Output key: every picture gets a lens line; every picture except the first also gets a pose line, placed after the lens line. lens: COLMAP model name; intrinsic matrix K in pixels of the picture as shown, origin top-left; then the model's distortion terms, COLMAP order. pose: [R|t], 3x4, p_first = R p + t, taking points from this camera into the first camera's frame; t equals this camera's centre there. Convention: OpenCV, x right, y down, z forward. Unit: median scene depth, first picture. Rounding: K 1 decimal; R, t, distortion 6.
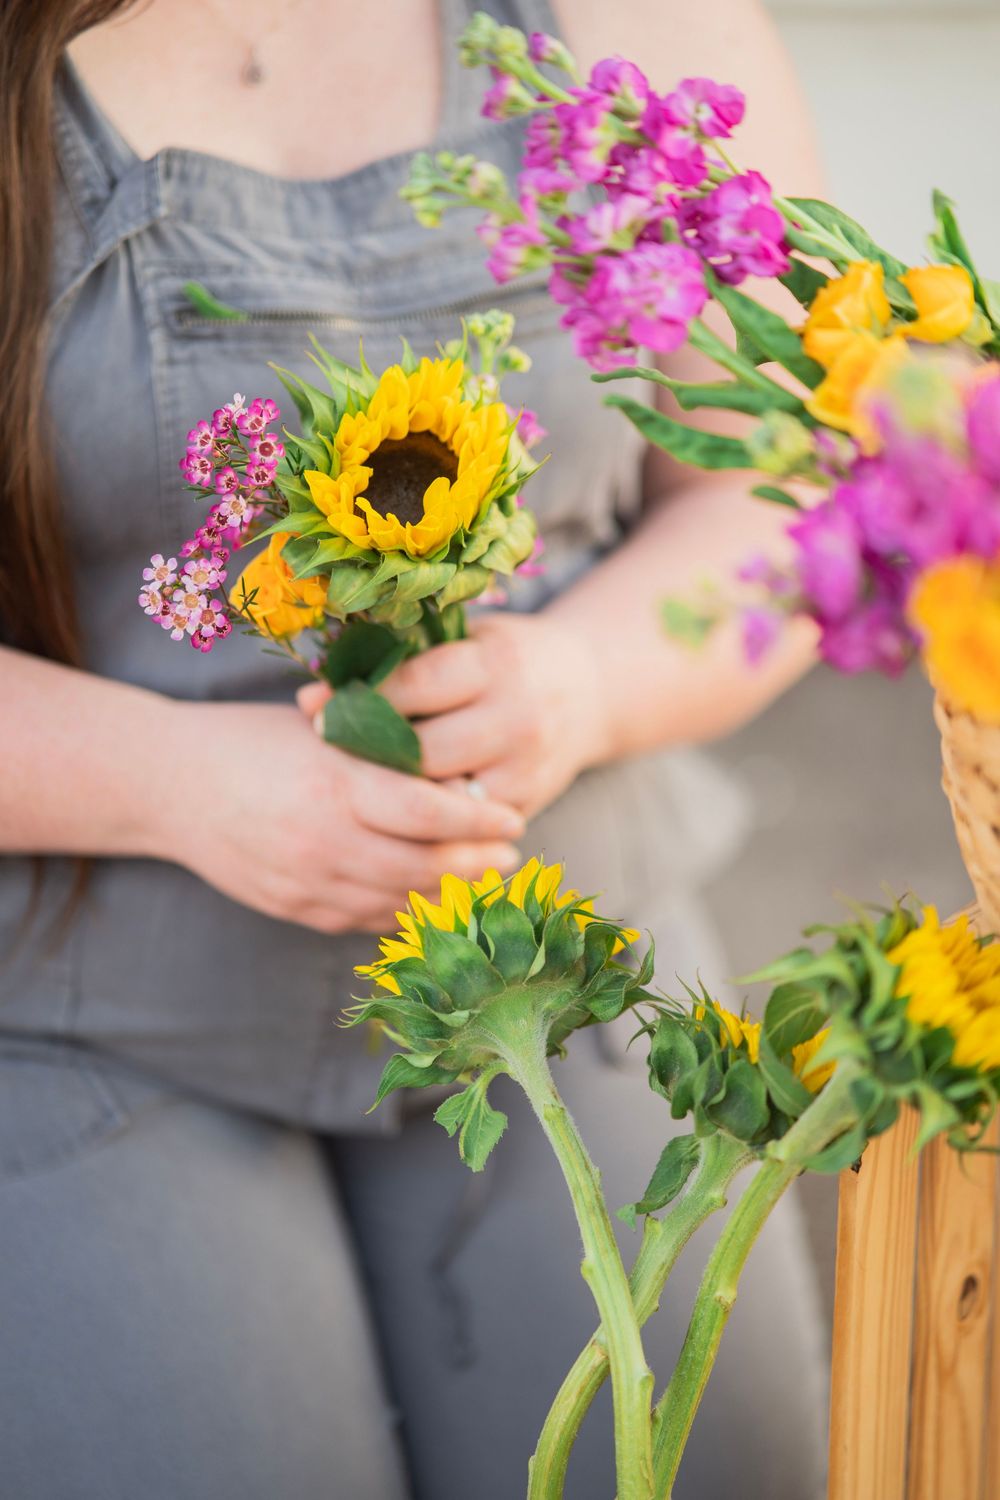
lens RADIAL K [[4026.5, 0, 500.2], [0, 4026.5, 676.5], [0, 0, 1]] dist [-0.019850, -0.295997]
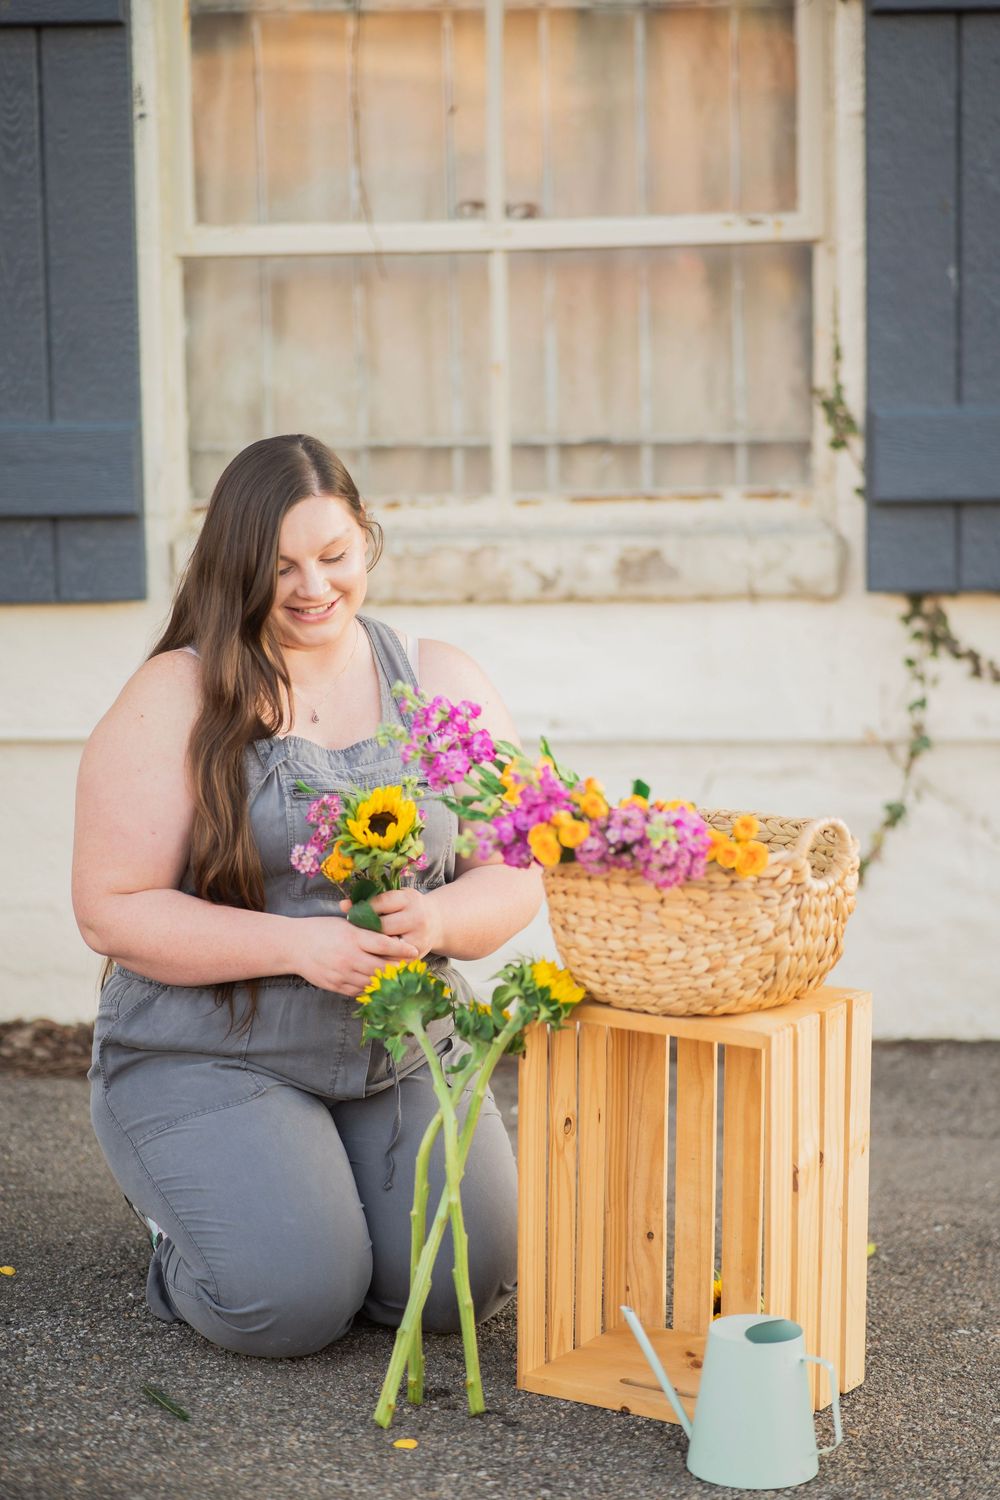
lens RADIAL K [[4026.5, 0, 500.2], [0, 4026.5, 676.5], [0, 0, 1]] dist [-0.019850, -0.295997]
pose [[0.998949, -0.003987, 0.045652, -0.069535], [0.014873, 0.970492, -0.240676, 0.597763], [-0.043345, 0.241102, 0.969531, -2.089581]]
